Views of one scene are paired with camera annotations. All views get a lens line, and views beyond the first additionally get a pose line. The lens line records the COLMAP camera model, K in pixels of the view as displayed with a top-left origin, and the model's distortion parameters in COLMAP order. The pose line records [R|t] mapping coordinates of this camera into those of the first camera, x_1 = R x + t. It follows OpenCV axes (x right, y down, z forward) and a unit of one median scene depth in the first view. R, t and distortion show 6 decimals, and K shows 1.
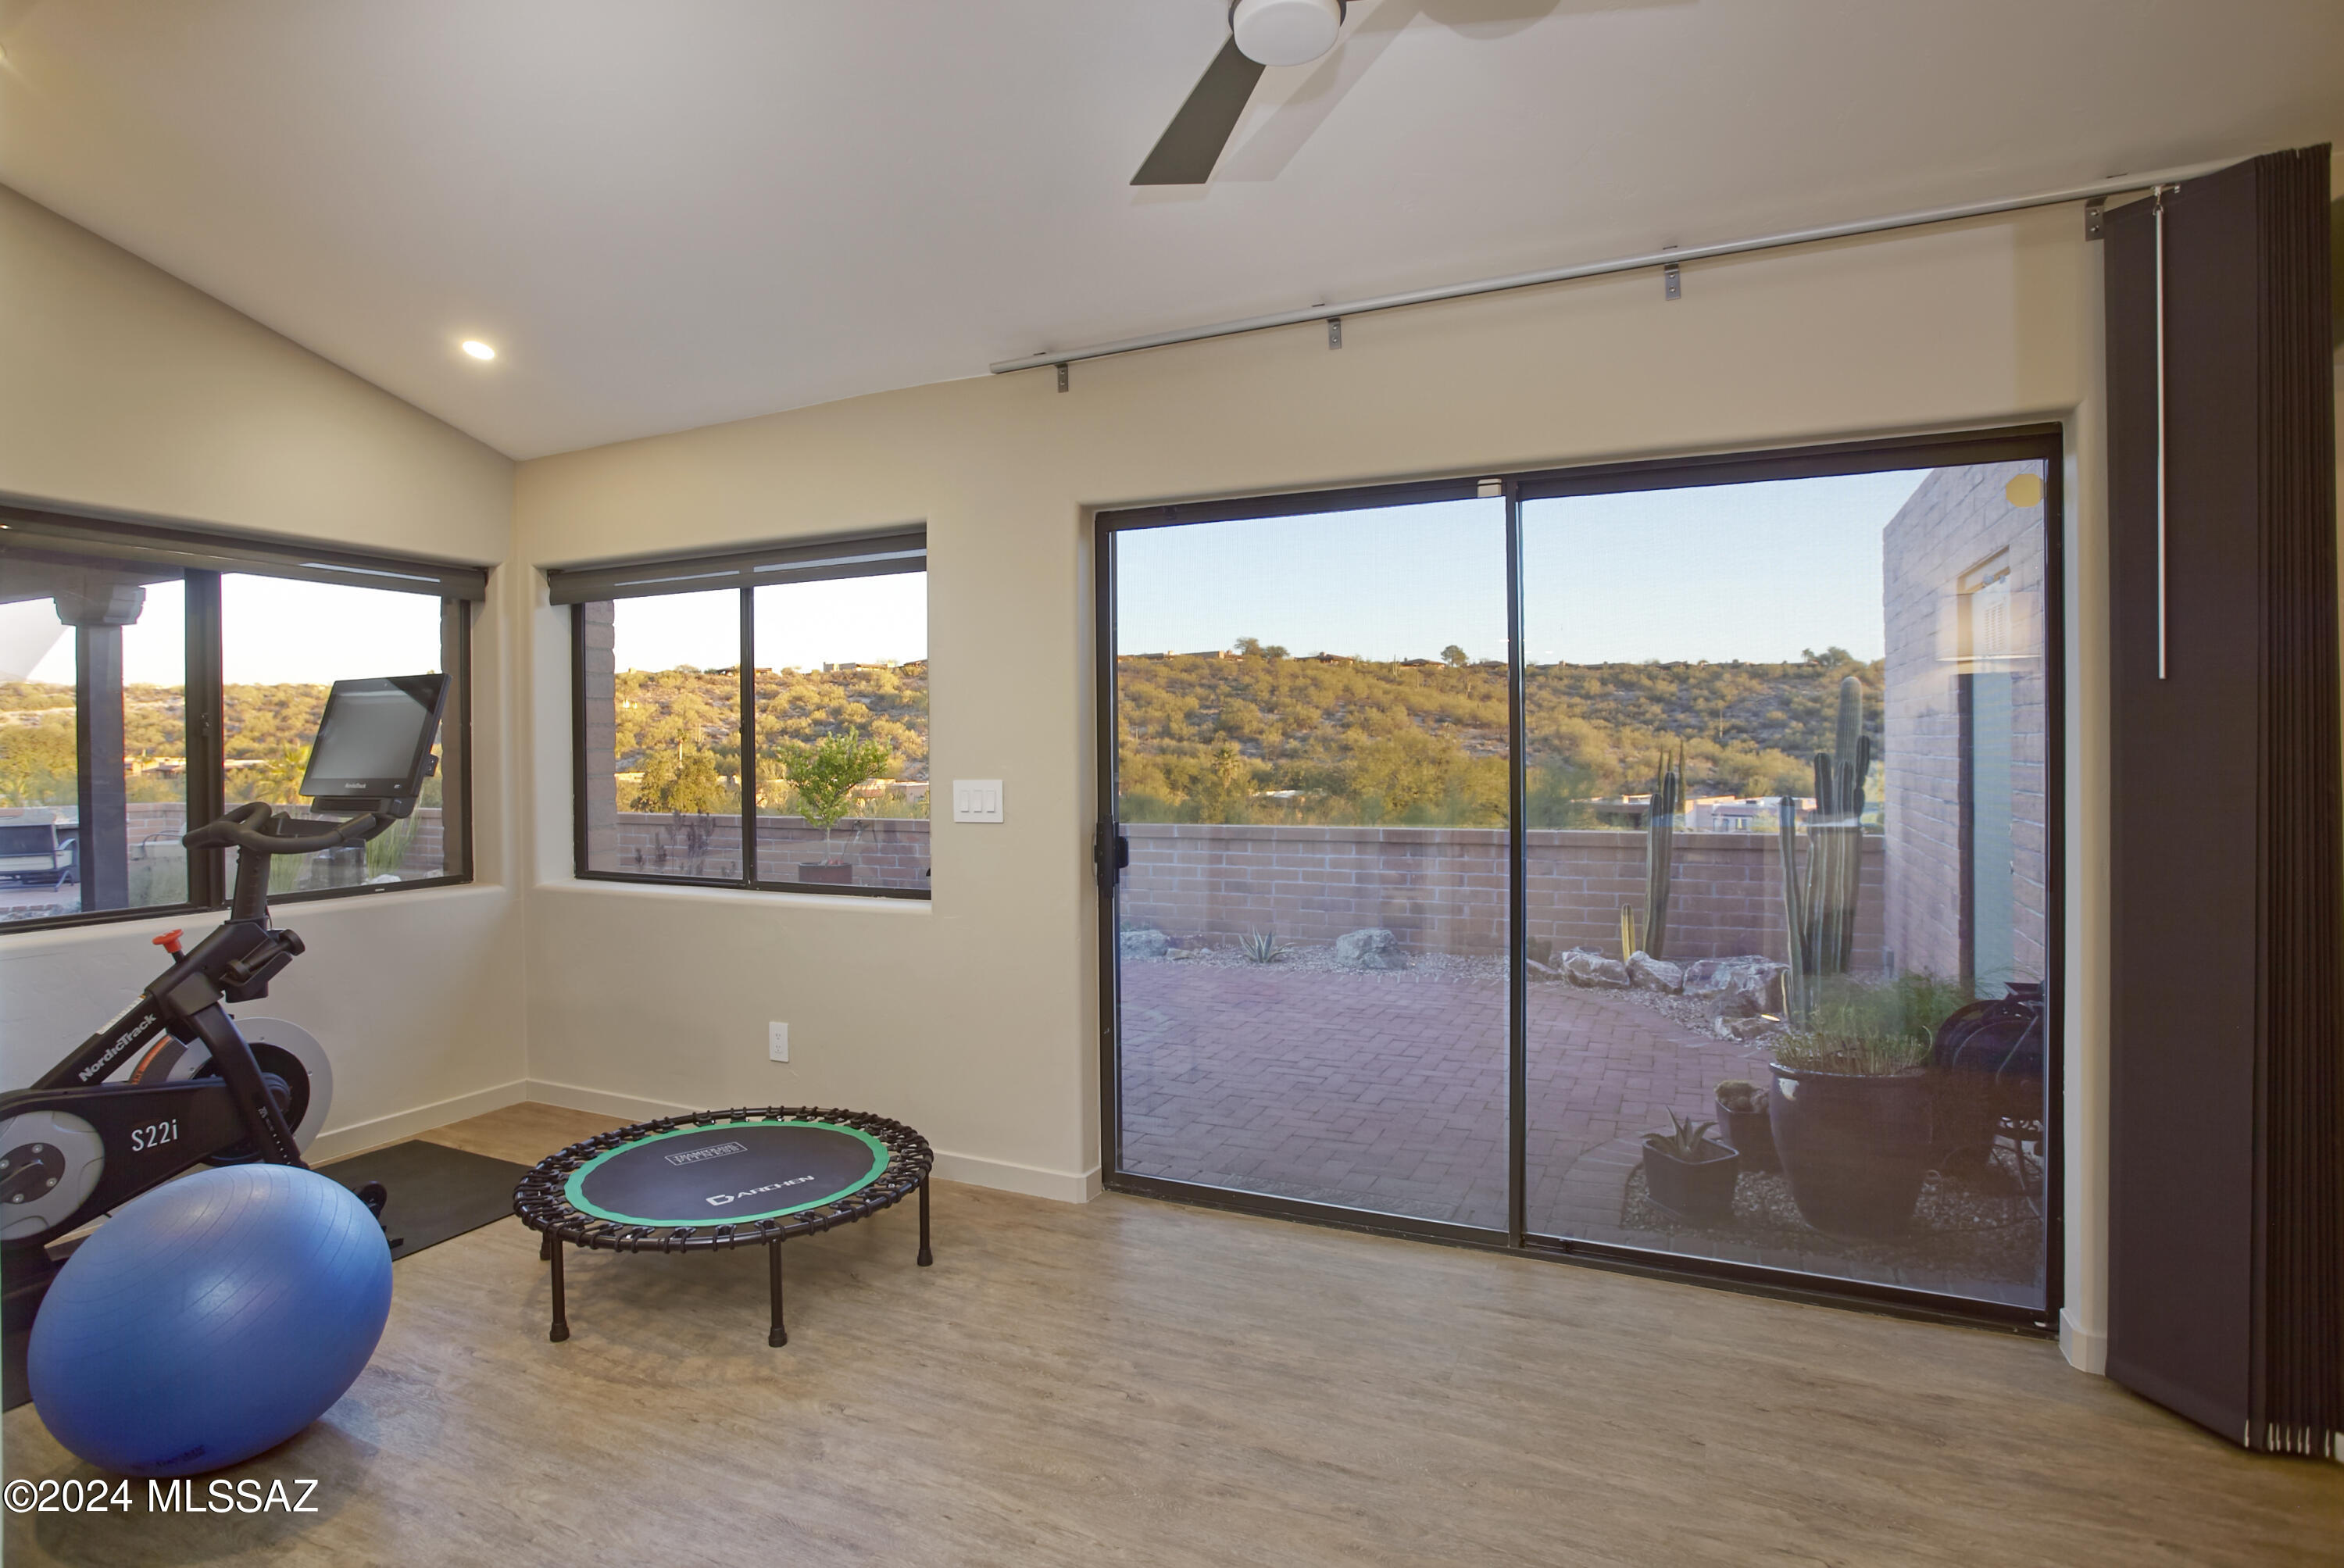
lens RADIAL K [[1204.9, 0, 1154.2], [0, 1204.9, 750.4], [0, 0, 1]] dist [-0.062462, 0.031225]
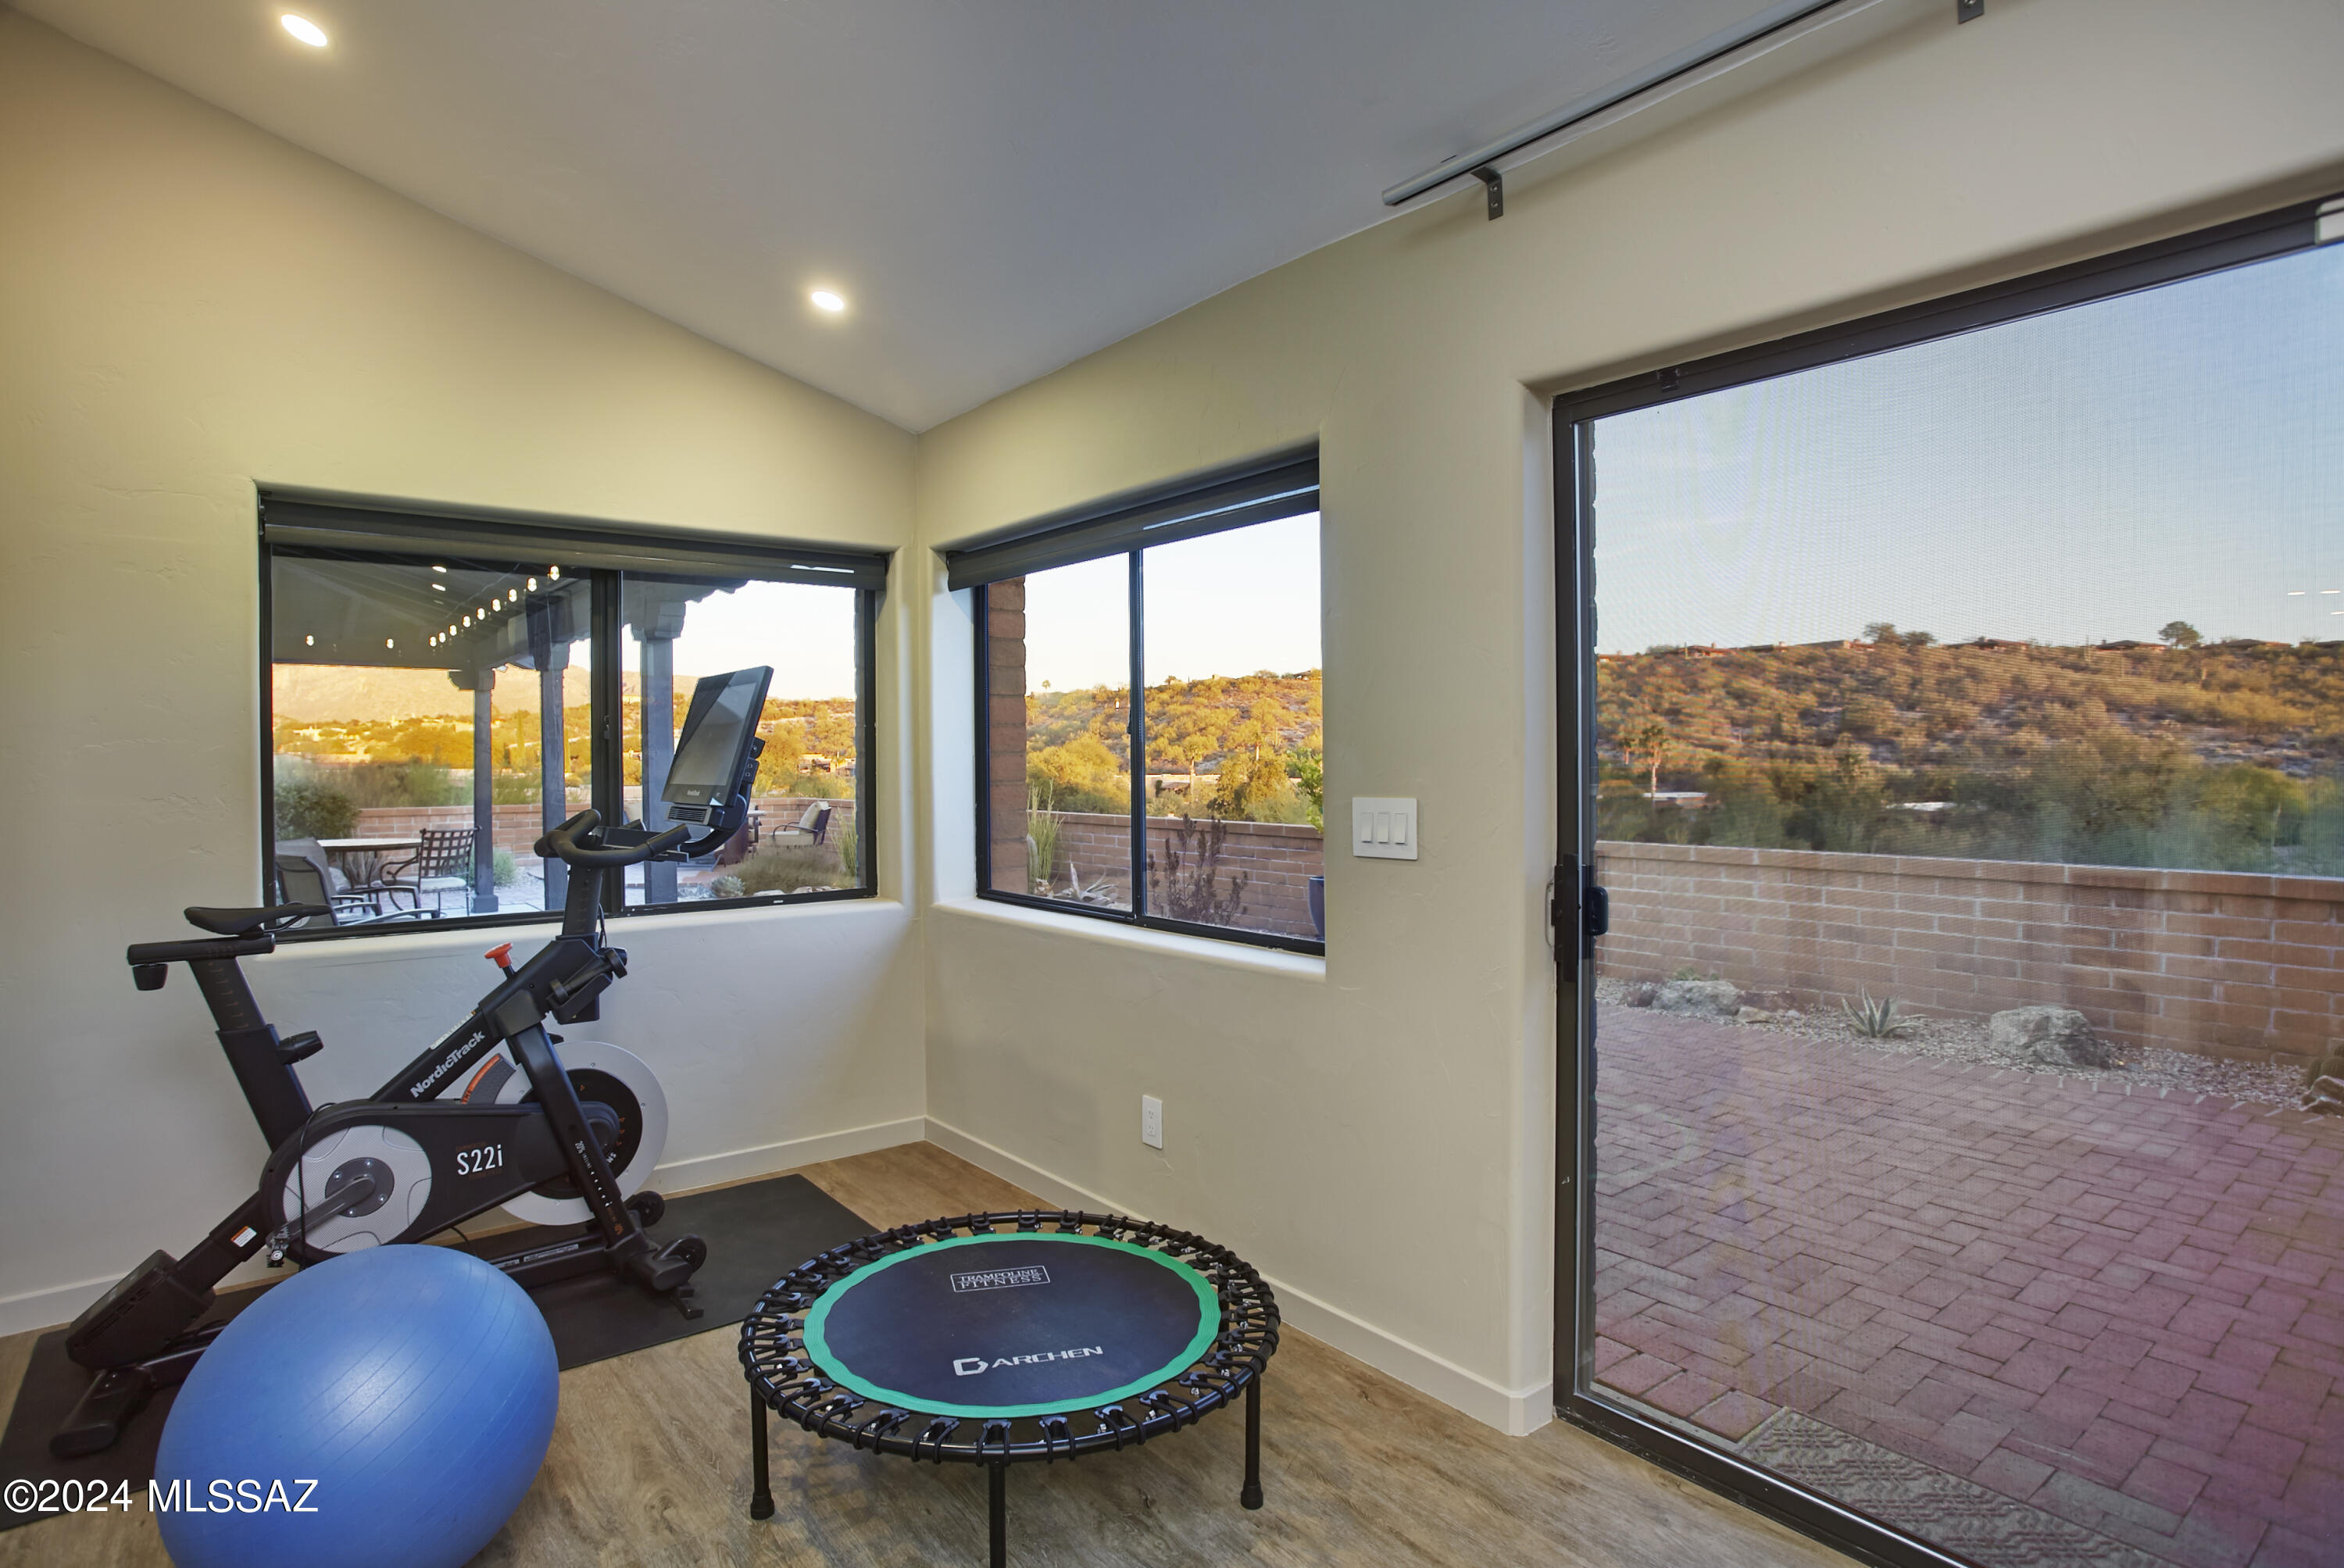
lens RADIAL K [[1230.1, 0, 1155.4], [0, 1230.1, 764.3], [0, 0, 1]] dist [-0.066815, 0.034474]
pose [[0.894209, 0.005861, -0.447611, 0.026498], [-0.001935, 0.999956, 0.009228, -0.000520], [0.447645, -0.007385, 0.894181, 0.143468]]
